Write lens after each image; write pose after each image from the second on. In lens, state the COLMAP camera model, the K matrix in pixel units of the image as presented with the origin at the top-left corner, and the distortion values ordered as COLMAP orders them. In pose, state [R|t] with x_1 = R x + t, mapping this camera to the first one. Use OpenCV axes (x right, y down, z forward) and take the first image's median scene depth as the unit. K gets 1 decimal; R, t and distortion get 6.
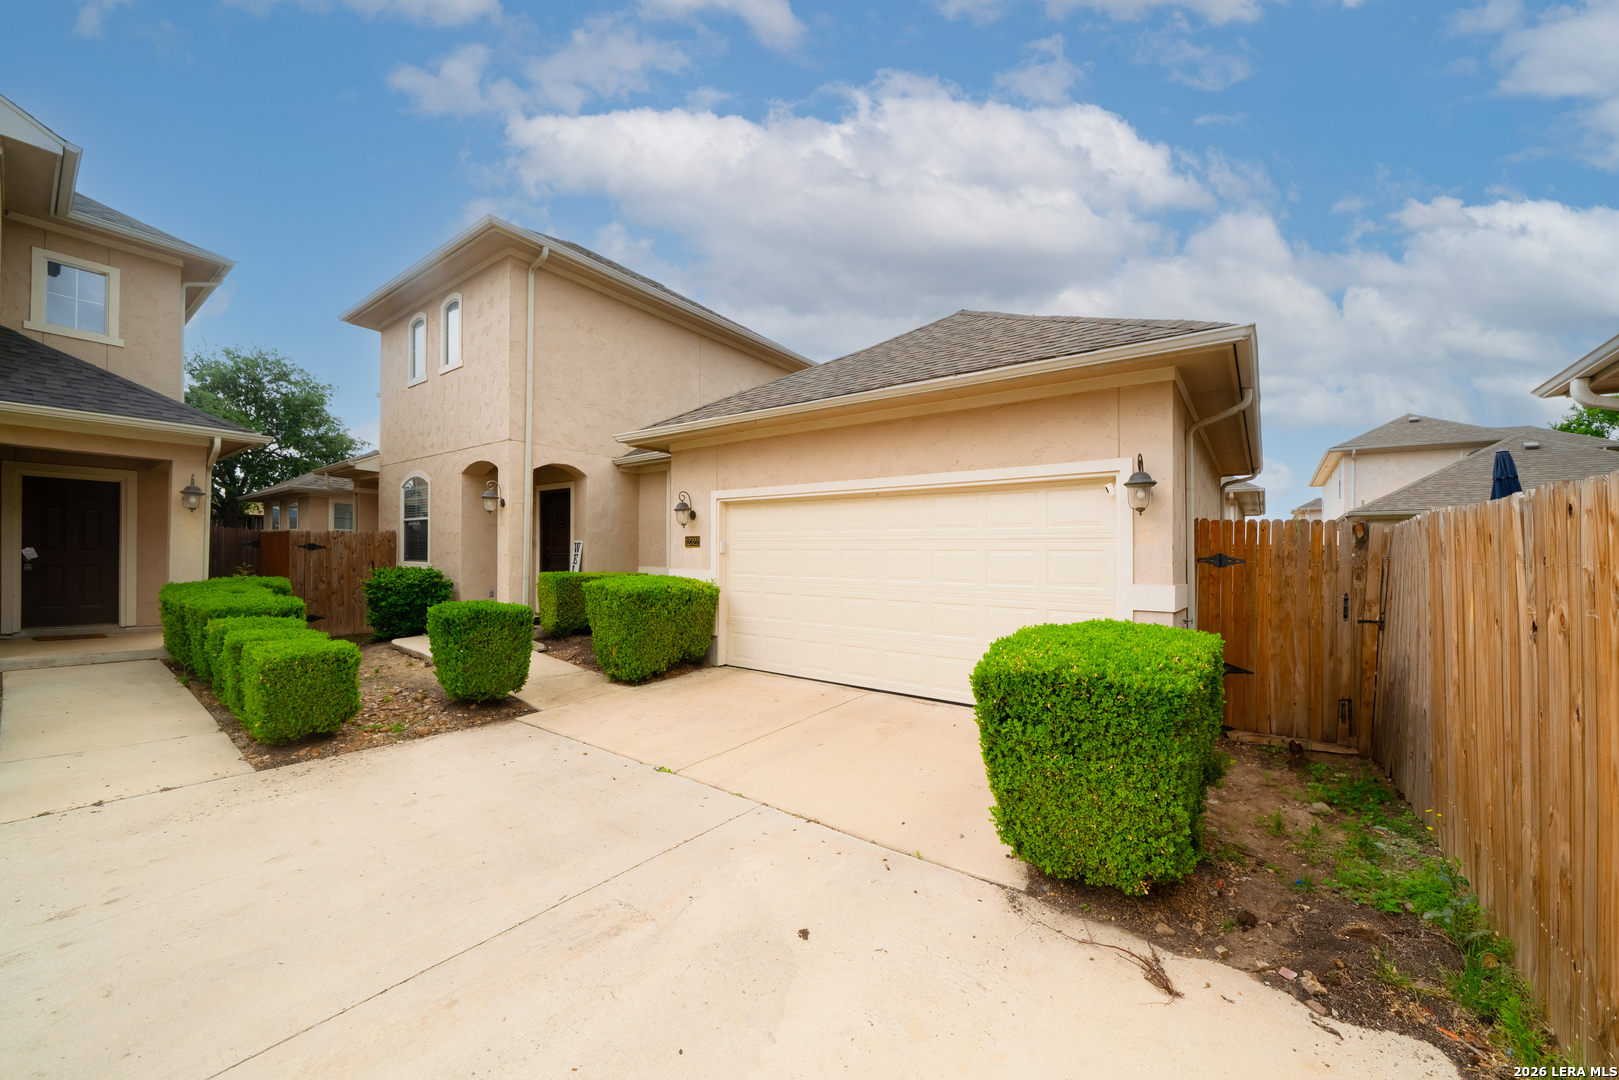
lens RADIAL K [[605.3, 0, 807.0], [0, 605.3, 545.6], [0, 0, 1]] dist [0.002608, 0.000382]
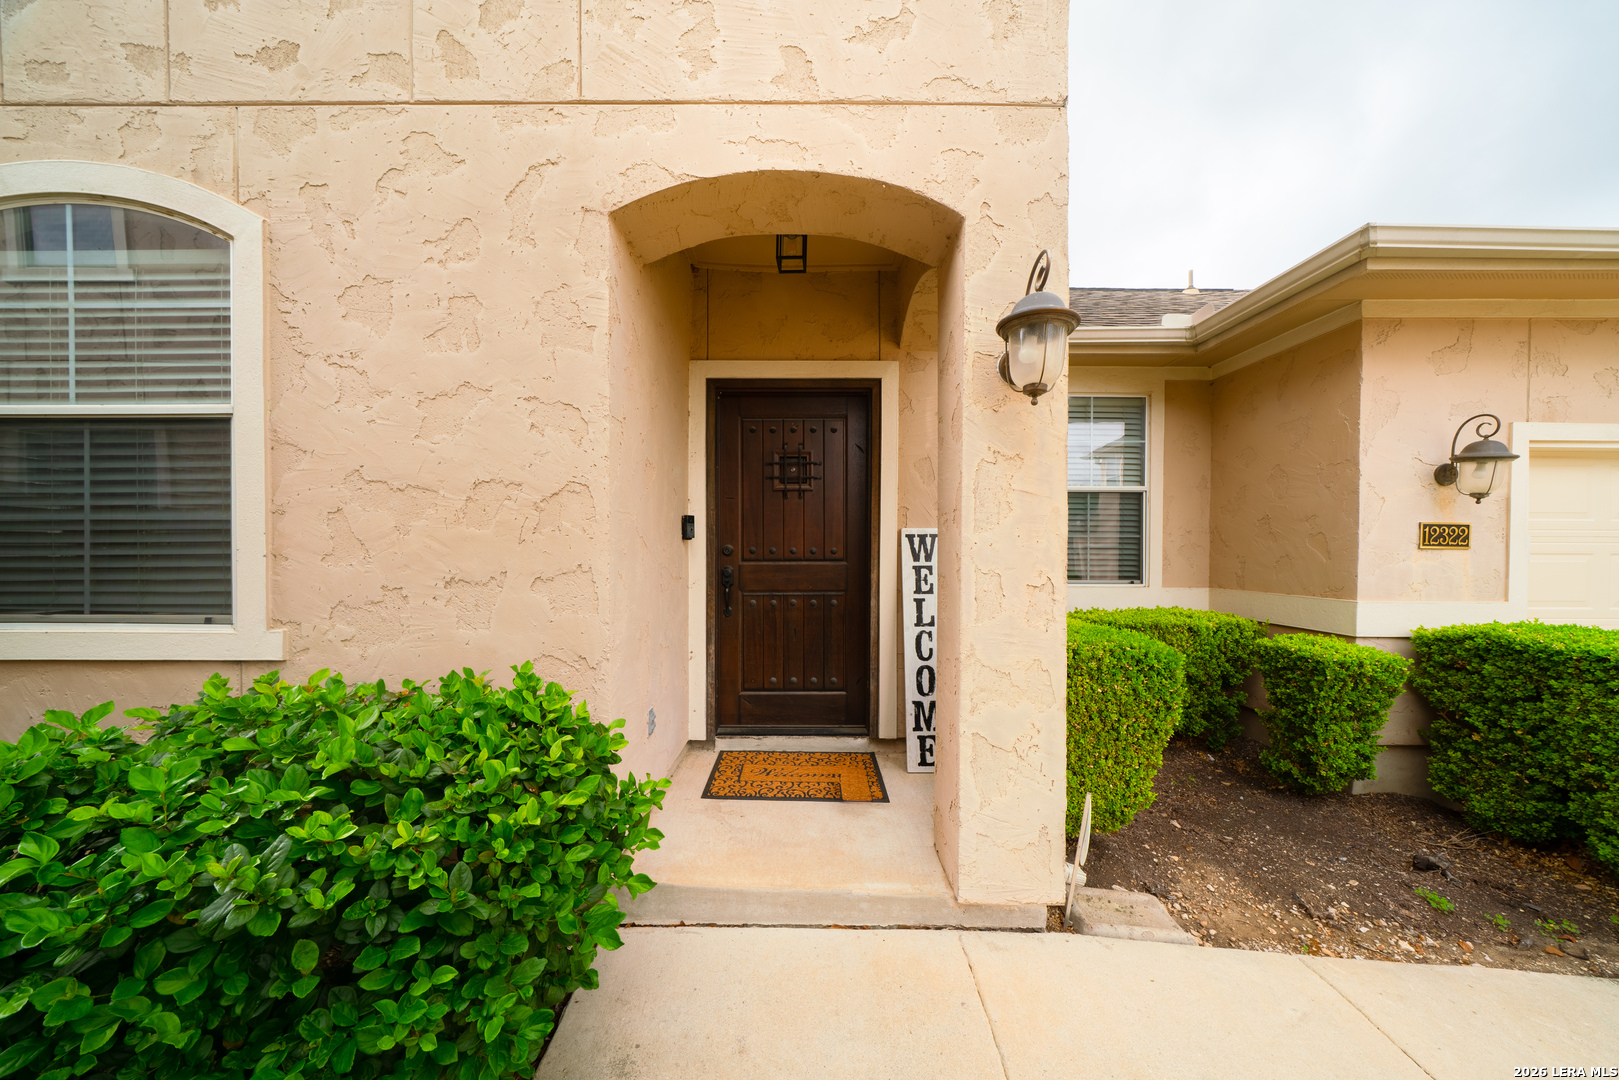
lens RADIAL K [[546.5, 0, 818.3], [0, 546.5, 544.9], [0, 0, 1]] dist [-0.001595, -0.000336]
pose [[0.781588, -0.003082, 0.623787, -0.776932], [-0.006956, 0.999883, 0.013656, -0.002560], [-0.623756, -0.015013, 0.781475, 0.973769]]
